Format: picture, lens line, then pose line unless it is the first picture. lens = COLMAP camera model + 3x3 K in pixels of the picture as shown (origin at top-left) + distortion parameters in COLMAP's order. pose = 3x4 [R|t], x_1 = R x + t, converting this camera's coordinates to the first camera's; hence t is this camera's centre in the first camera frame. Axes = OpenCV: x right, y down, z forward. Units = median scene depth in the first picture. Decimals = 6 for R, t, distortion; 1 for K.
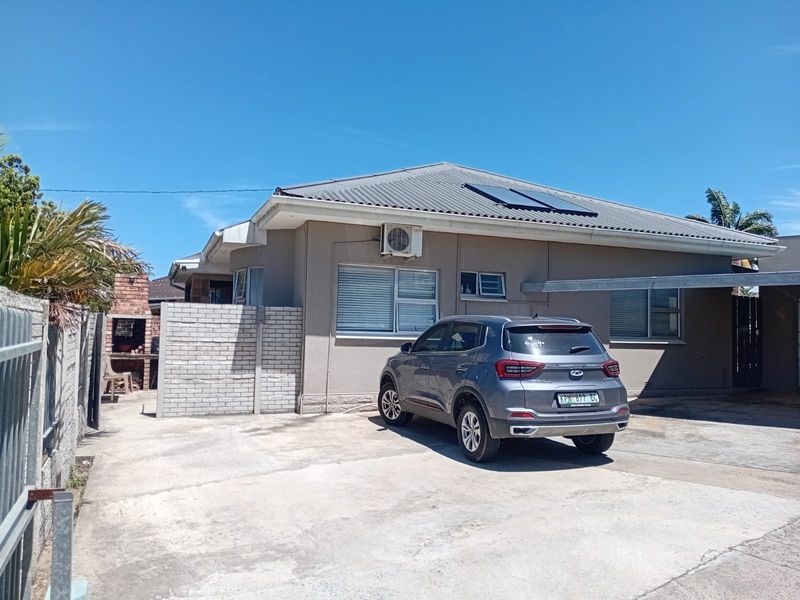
lens RADIAL K [[614.9, 0, 400.0], [0, 614.9, 300.0], [0, 0, 1]] dist [0.102143, -0.186246]
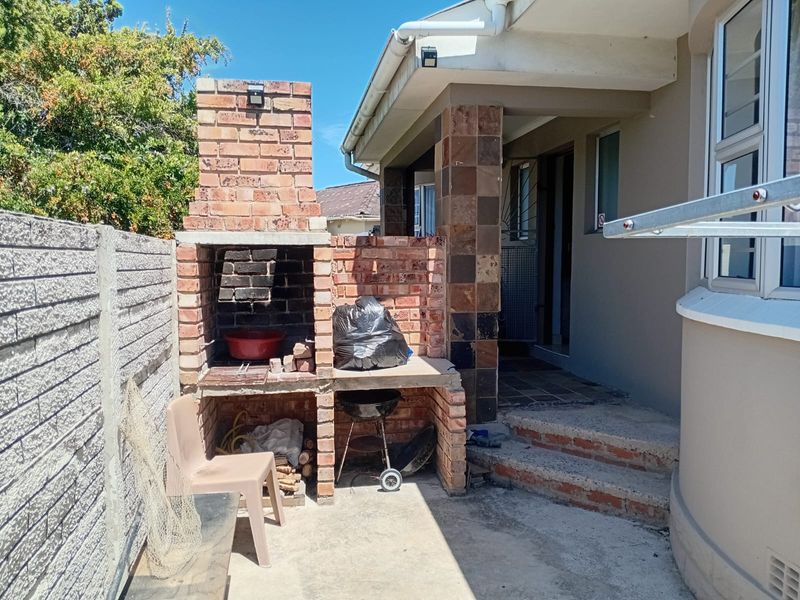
lens RADIAL K [[614.9, 0, 400.0], [0, 614.9, 300.0], [0, 0, 1]] dist [0.102143, -0.186246]
pose [[0.973963, -0.004908, -0.226656, -0.311115], [0.035137, 0.990953, 0.129527, 0.020204], [0.223969, -0.134118, 0.965324, 0.747010]]
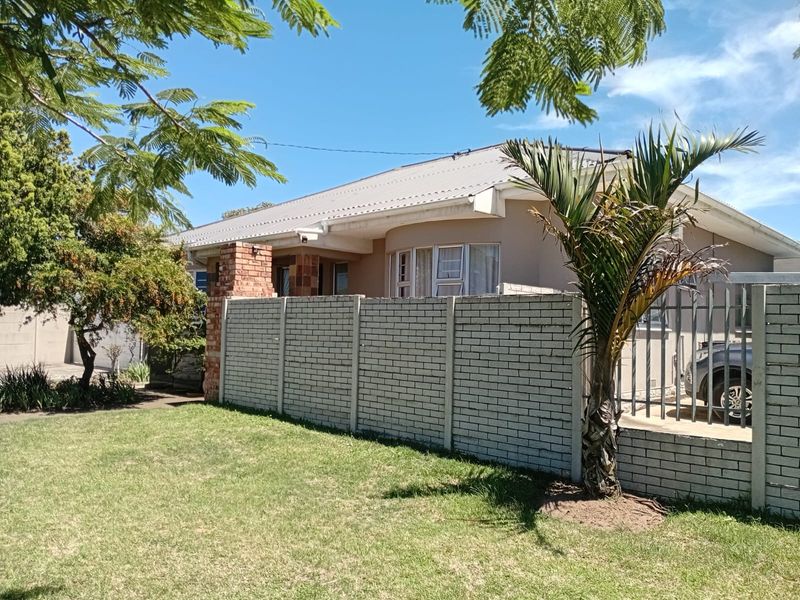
lens RADIAL K [[614.9, 0, 400.0], [0, 614.9, 300.0], [0, 0, 1]] dist [0.102143, -0.186246]
pose [[0.922890, 0.019108, 0.384590, -0.556762], [-0.027094, 0.999515, 0.015355, 0.010746], [-0.384111, -0.024591, 0.922960, 0.239890]]
